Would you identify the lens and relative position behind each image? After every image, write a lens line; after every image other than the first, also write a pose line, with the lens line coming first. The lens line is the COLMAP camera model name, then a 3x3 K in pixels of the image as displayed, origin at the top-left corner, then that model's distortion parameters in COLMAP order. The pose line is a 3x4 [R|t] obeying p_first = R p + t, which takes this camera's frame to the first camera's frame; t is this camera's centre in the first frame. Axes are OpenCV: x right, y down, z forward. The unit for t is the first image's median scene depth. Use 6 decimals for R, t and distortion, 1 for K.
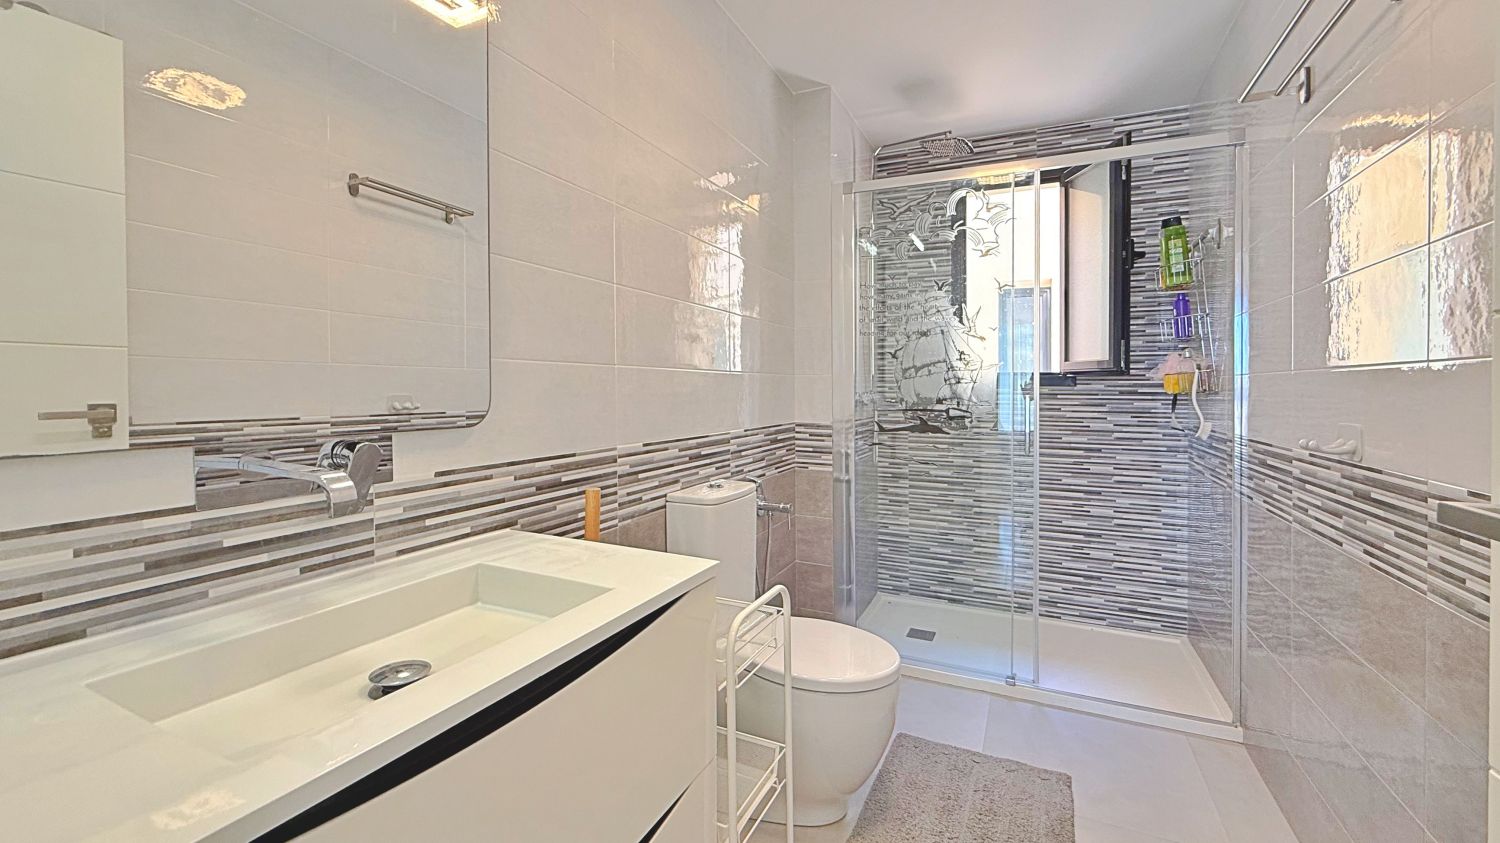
lens RADIAL K [[606.0, 0, 751.4], [0, 606.0, 384.9], [0, 0, 1]] dist [-0.001117, -0.000195]
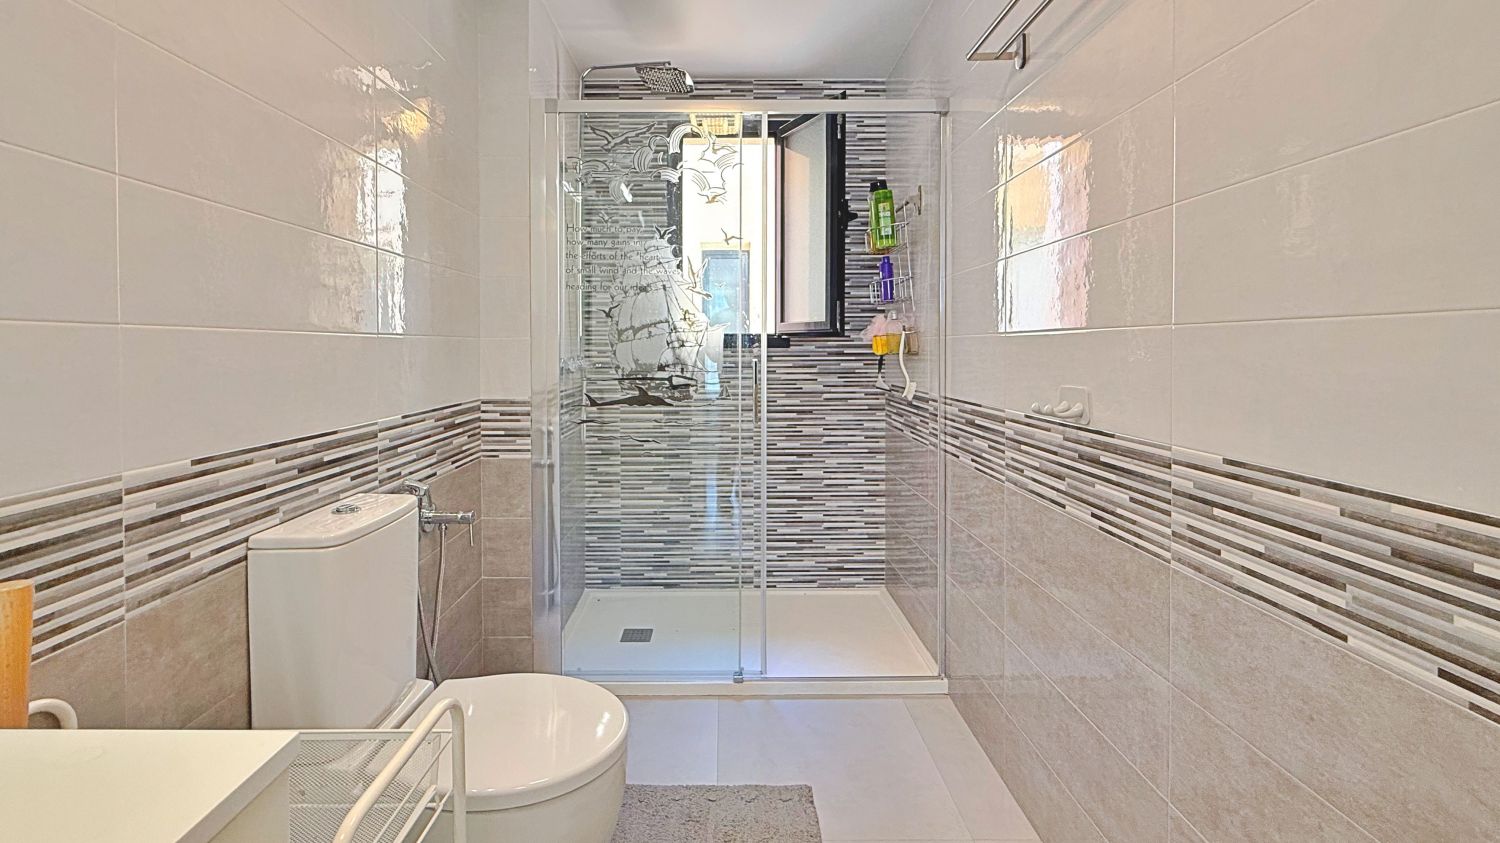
lens RADIAL K [[611.0, 0, 731.6], [0, 611.0, 326.3], [0, 0, 1]] dist [-0.000917, -0.000085]
pose [[0.898156, 0.003247, 0.439665, 0.020226], [0.010130, 0.999554, -0.028076, -0.006813], [-0.439560, 0.029671, 0.897723, 0.187116]]
